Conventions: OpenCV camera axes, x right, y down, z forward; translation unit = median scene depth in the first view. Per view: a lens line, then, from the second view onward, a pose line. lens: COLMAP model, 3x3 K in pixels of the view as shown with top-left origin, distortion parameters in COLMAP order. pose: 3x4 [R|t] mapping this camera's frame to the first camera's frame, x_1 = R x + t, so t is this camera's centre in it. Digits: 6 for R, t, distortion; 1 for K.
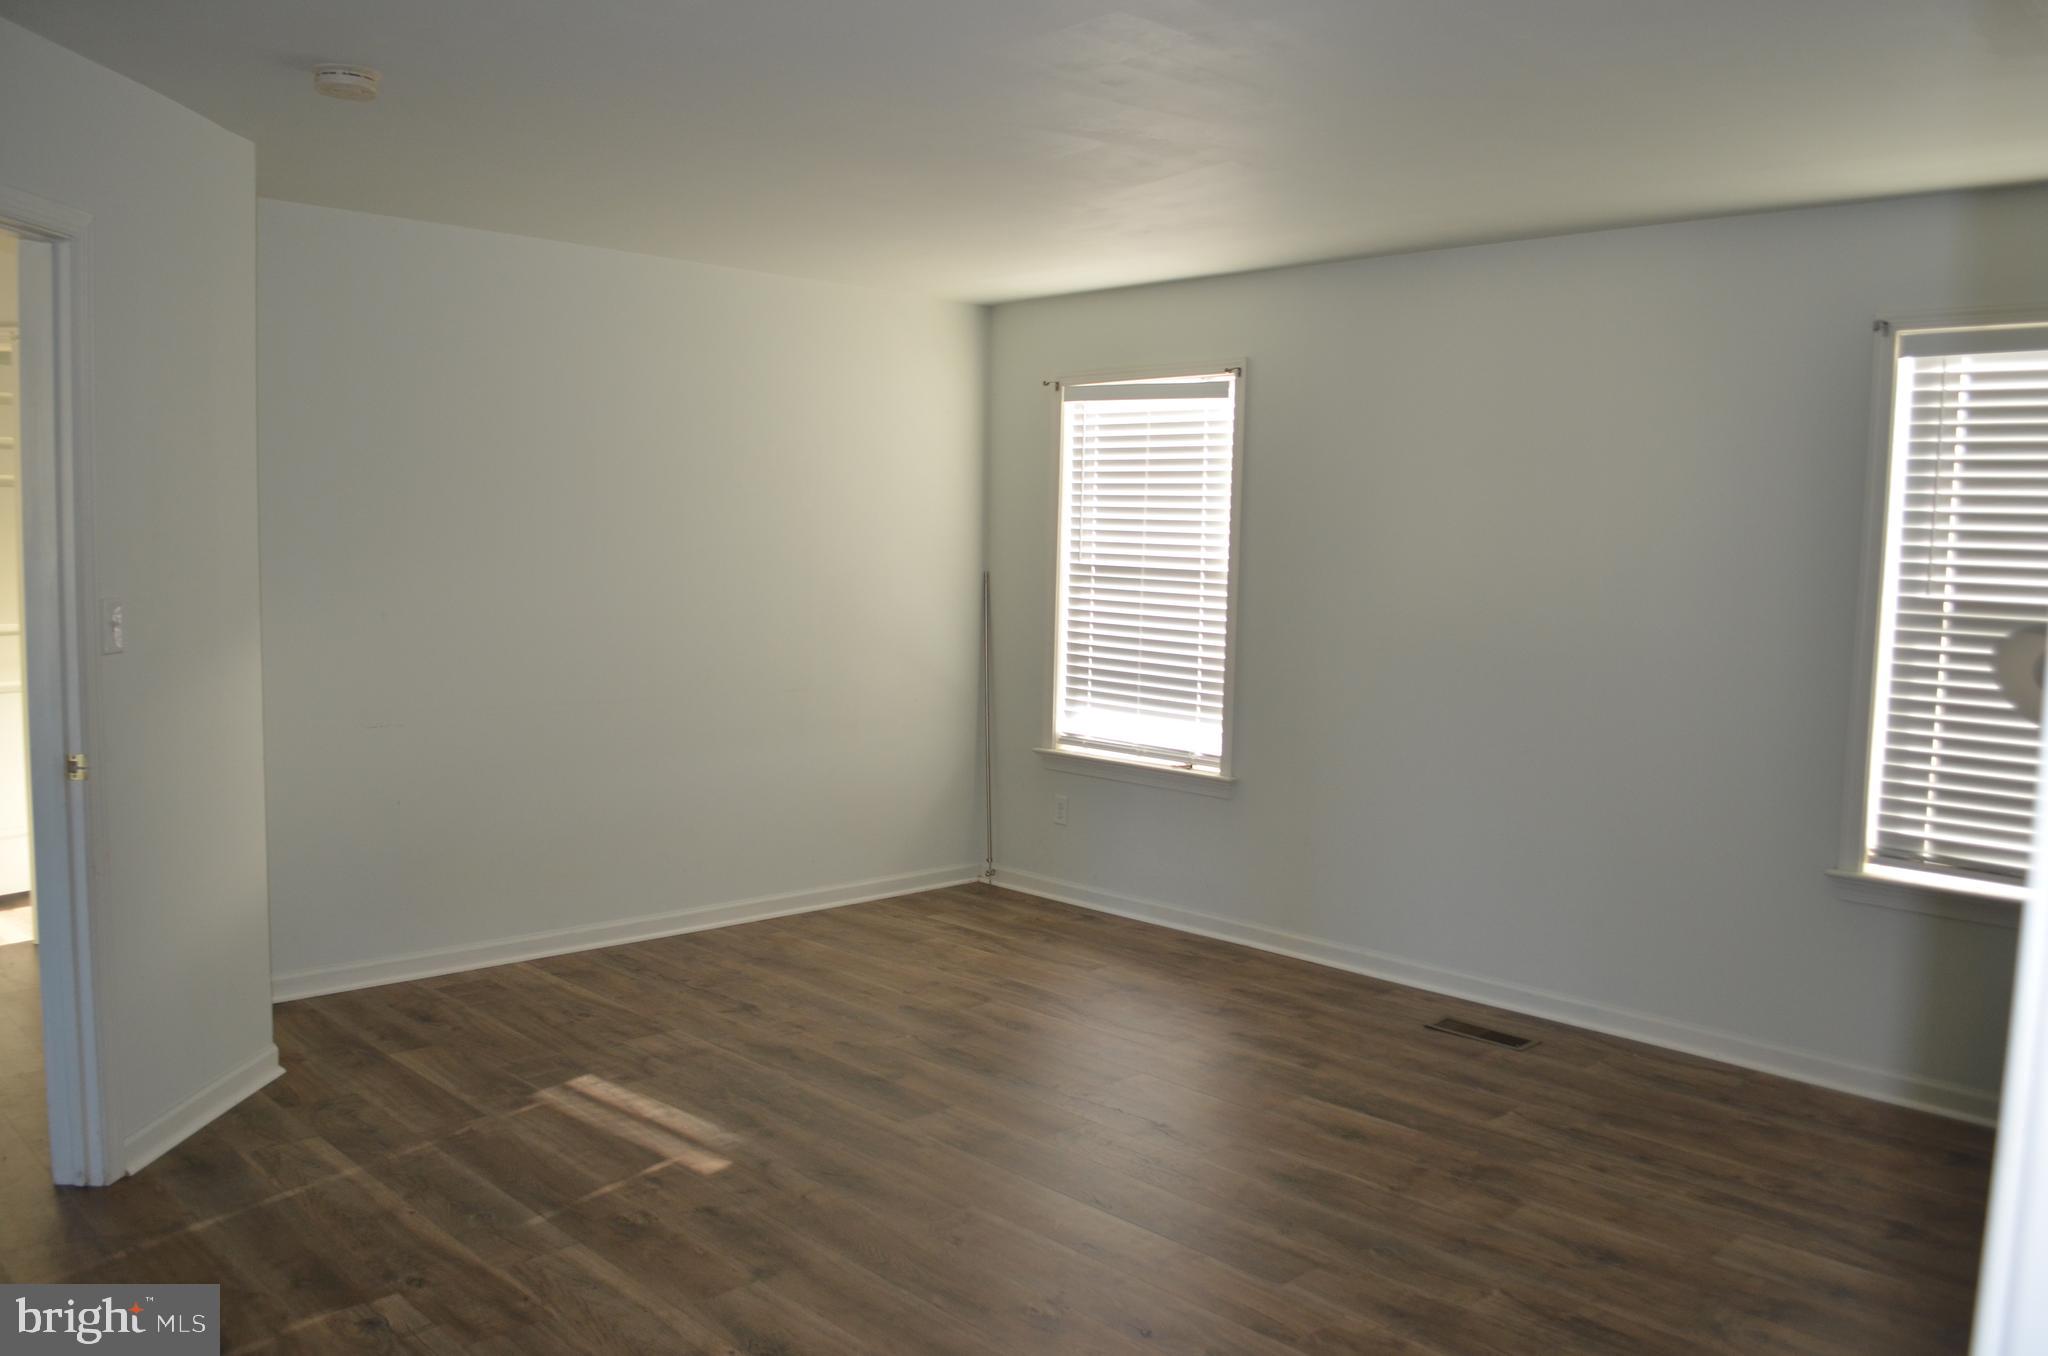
lens RADIAL K [[1596.3, 0, 1068.3], [0, 1596.3, 690.8], [0, 0, 1]] dist [-0.083364, 0.011478]
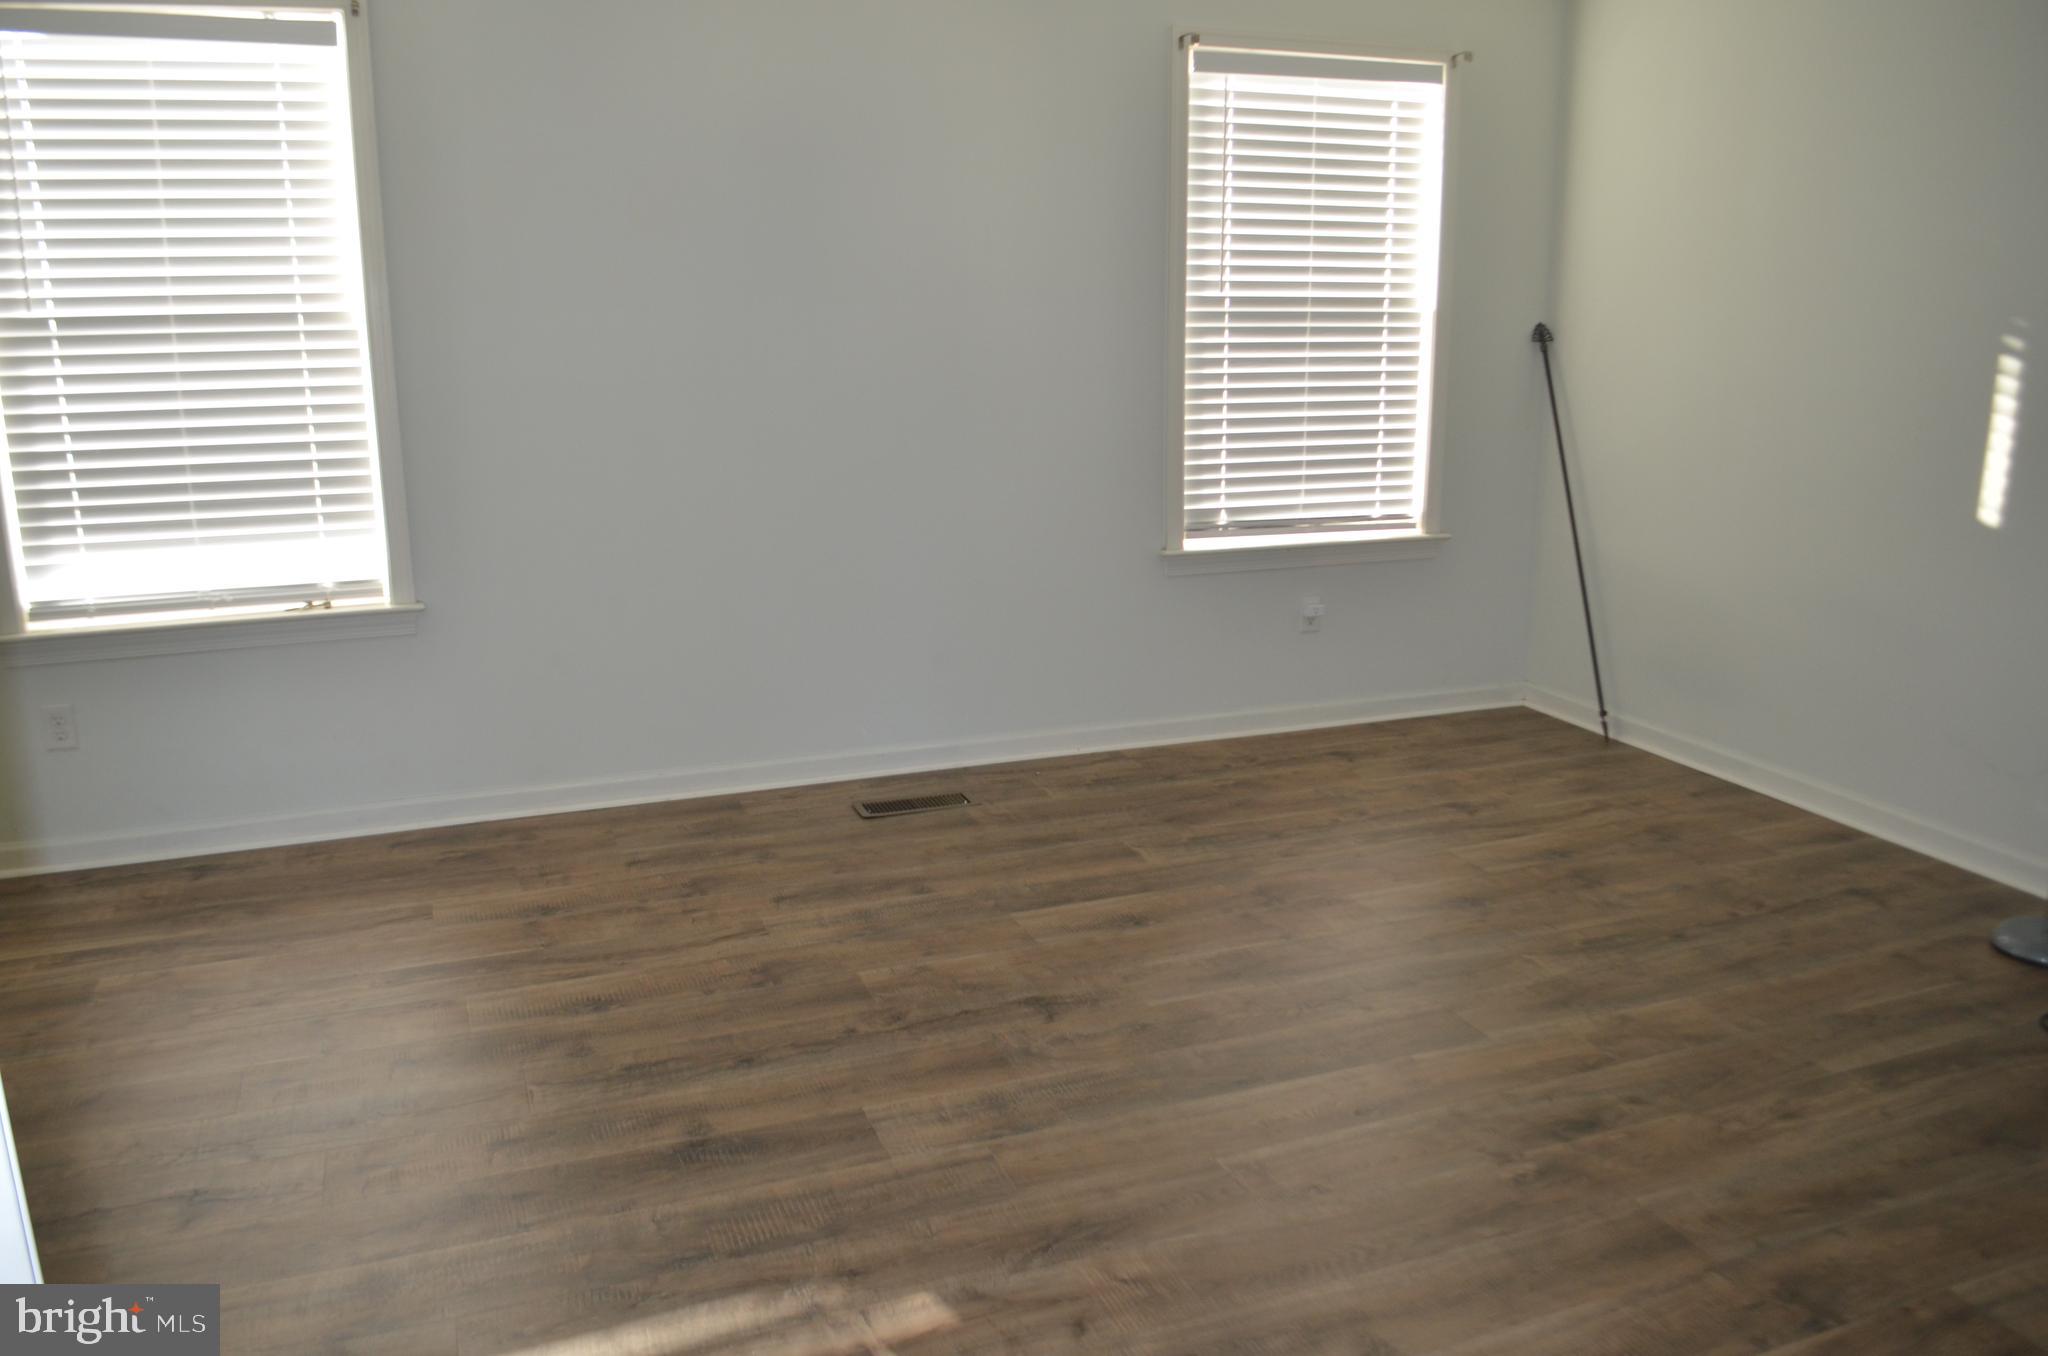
lens RADIAL K [[1596.3, 0, 1068.3], [0, 1596.3, 690.8], [0, 0, 1]] dist [-0.083364, 0.011478]
pose [[0.401910, -0.250392, 0.880779, -0.552422], [0.098950, 0.968130, 0.230072, -0.055378], [-0.910317, -0.005315, 0.413877, 0.598568]]
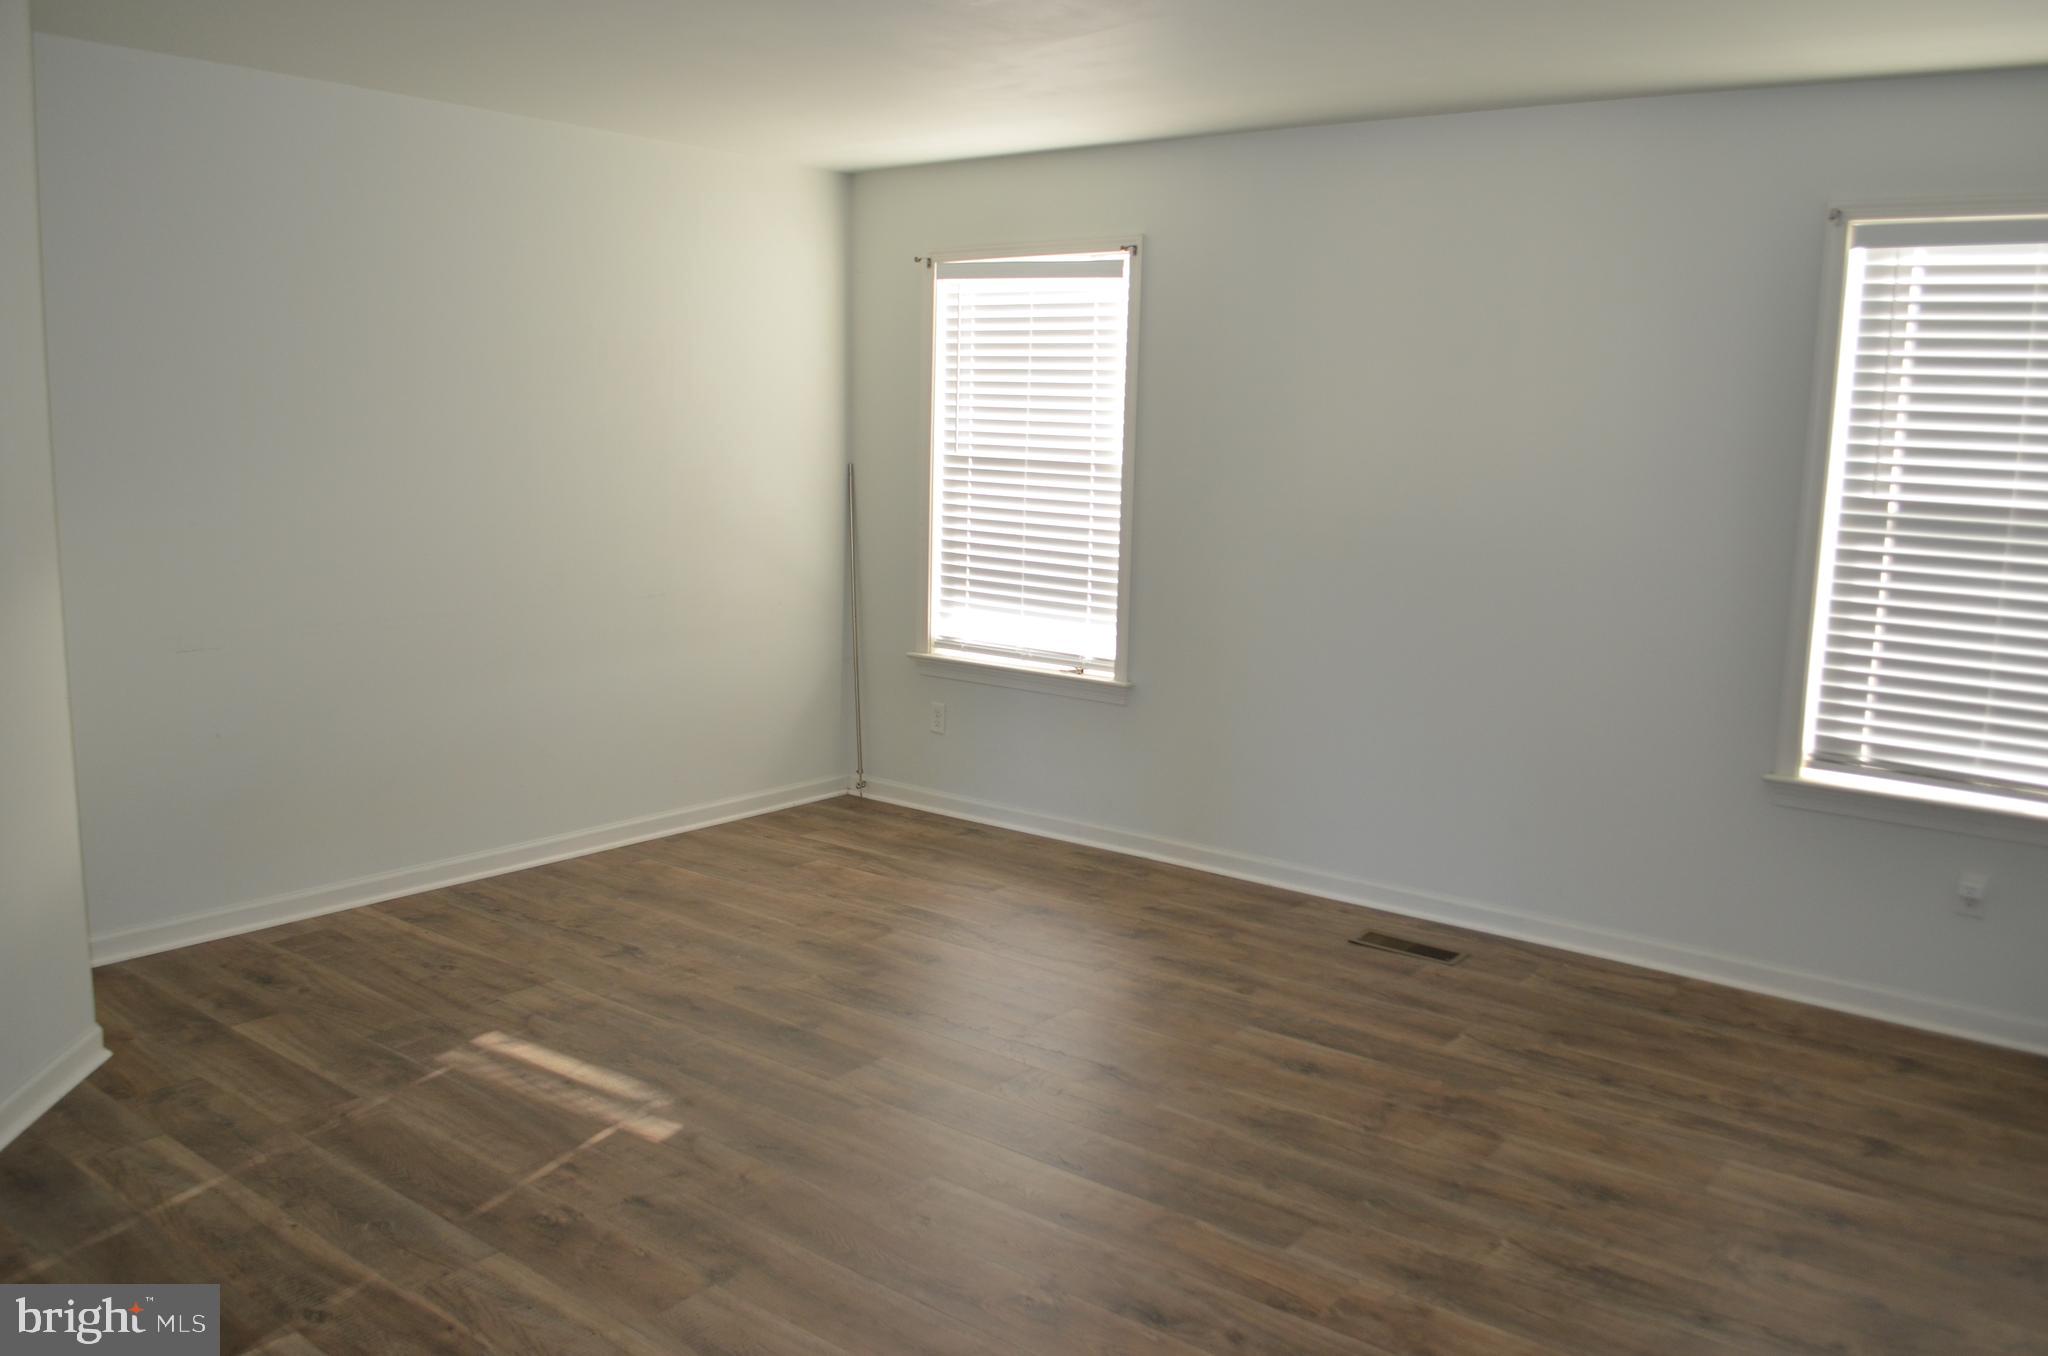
lens RADIAL K [[1596.3, 0, 1068.3], [0, 1596.3, 690.8], [0, 0, 1]] dist [-0.083364, 0.011478]
pose [[0.991129, -0.020022, 0.131383, -0.077318], [0.010154, 0.997106, 0.075349, -0.017151], [-0.132511, -0.073346, 0.988464, 0.086255]]
